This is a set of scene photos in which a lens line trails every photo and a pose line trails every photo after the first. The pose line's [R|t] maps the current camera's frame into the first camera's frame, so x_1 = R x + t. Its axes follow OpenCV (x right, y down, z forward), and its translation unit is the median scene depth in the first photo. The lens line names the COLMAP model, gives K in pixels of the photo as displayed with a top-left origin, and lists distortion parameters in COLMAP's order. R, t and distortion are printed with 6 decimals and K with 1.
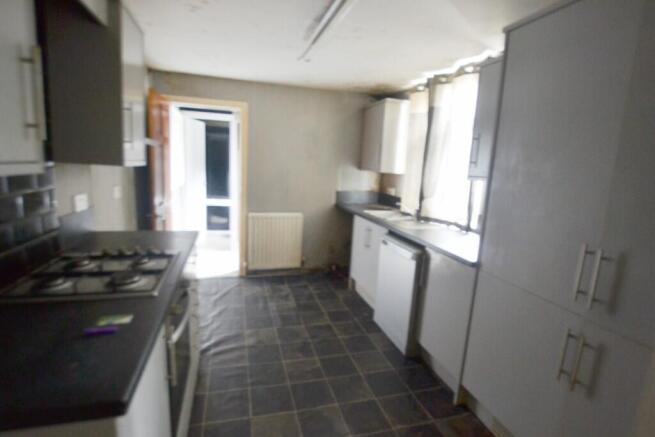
lens RADIAL K [[333.9, 0, 327.5], [0, 333.9, 222.3], [0, 0, 1]] dist [-0.016948, 0.000795]
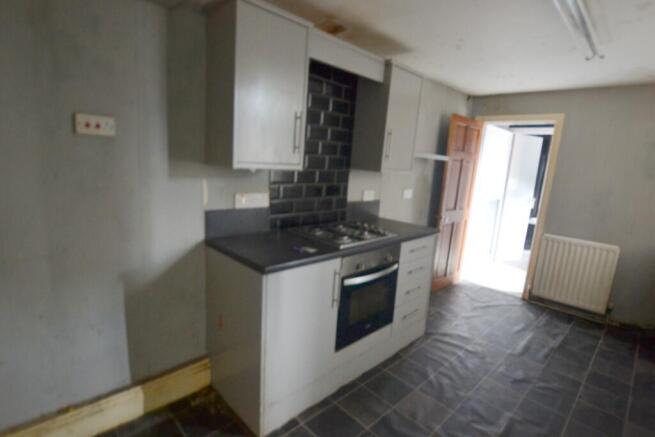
lens RADIAL K [[333.9, 0, 327.5], [0, 333.9, 222.3], [0, 0, 1]] dist [-0.016948, 0.000795]
pose [[0.471152, 0.145852, -0.869910, 0.271000], [-0.194225, 0.979182, 0.058978, 0.004409], [0.860403, 0.141170, 0.489672, 0.039978]]
